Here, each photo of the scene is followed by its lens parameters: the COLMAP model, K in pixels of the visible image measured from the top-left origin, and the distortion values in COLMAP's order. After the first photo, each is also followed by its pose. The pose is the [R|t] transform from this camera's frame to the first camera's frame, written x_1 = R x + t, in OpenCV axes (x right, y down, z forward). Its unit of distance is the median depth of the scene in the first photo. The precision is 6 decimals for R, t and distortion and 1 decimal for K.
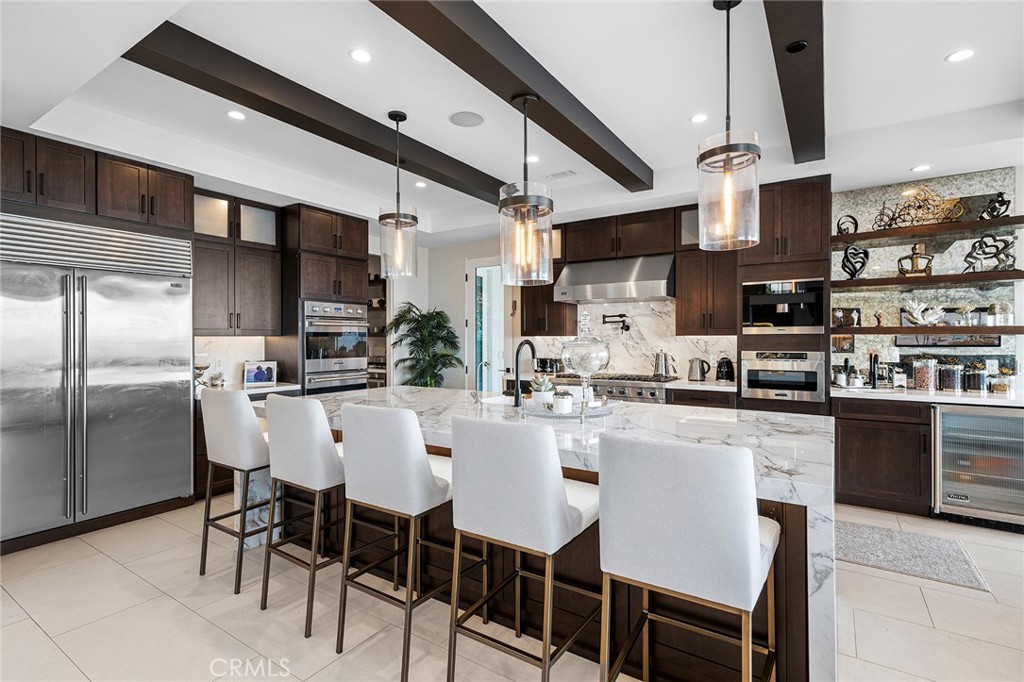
lens RADIAL K [[492.0, 0, 510.8], [0, 492.0, 337.2], [0, 0, 1]] dist [0.005229, 0.000129]
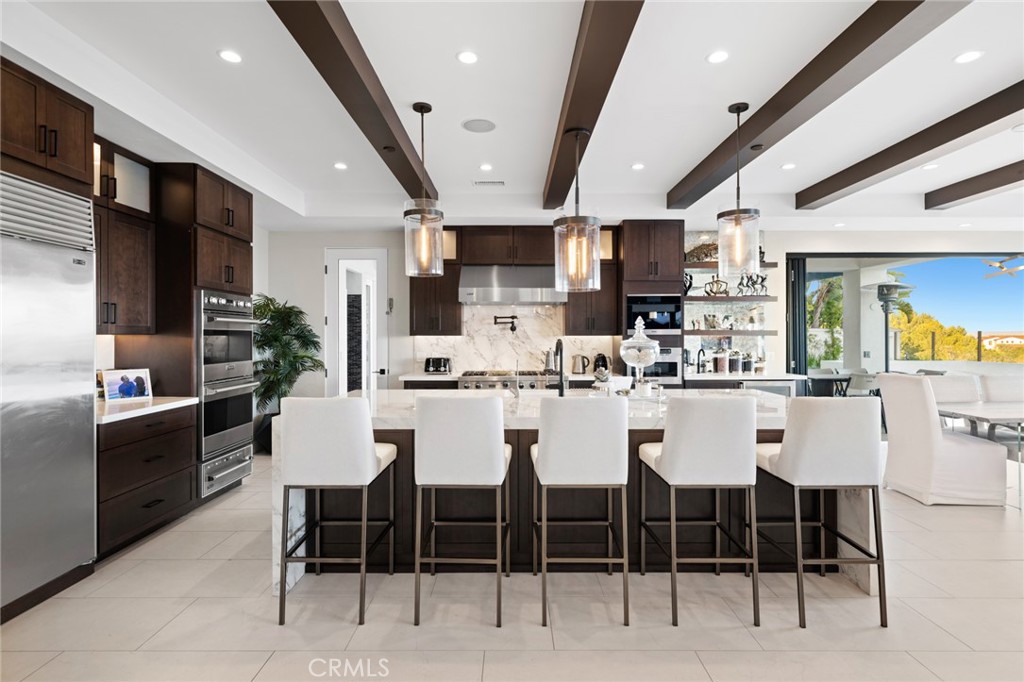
lens RADIAL K [[518.7, 0, 516.0], [0, 518.7, 338.5], [0, 0, 1]] dist [0.013260, 0.000665]
pose [[0.834530, 0.000005, 0.550963, -0.460438], [-0.002235, 0.999992, 0.003377, -0.000380], [-0.550958, -0.004050, 0.834523, 0.033326]]
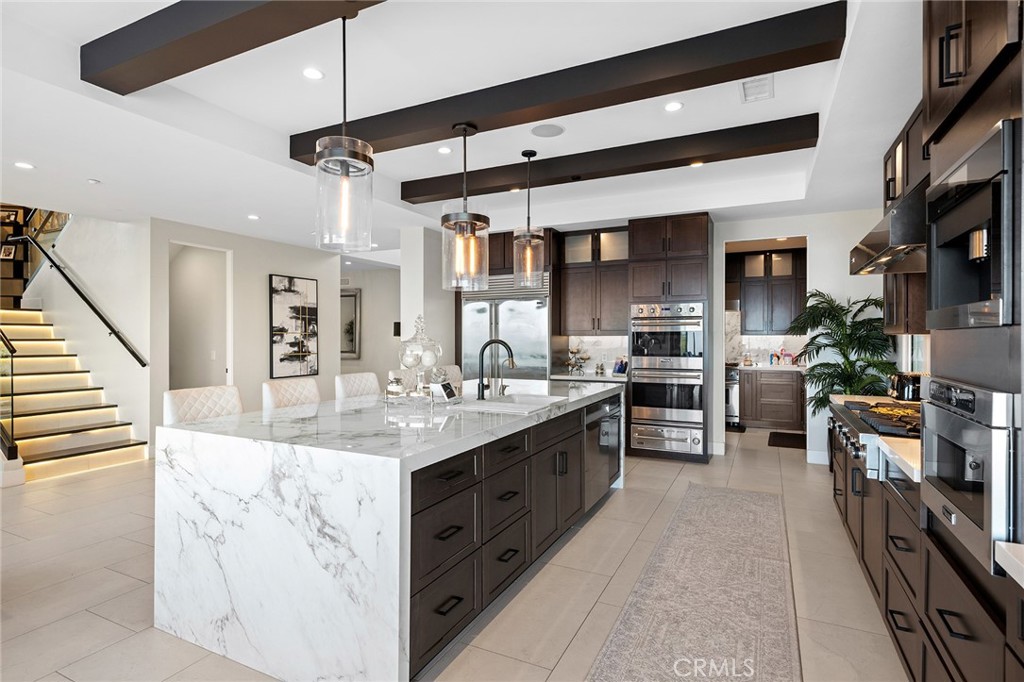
lens RADIAL K [[518.7, 0, 513.0], [0, 518.7, 340.2], [0, 0, 1]] dist [0.013260, 0.000665]
pose [[0.122634, 0.004821, -0.992440, 0.731574], [0.002803, 0.999983, 0.005204, 0.001113], [0.992448, -0.003420, 0.122618, 0.579340]]
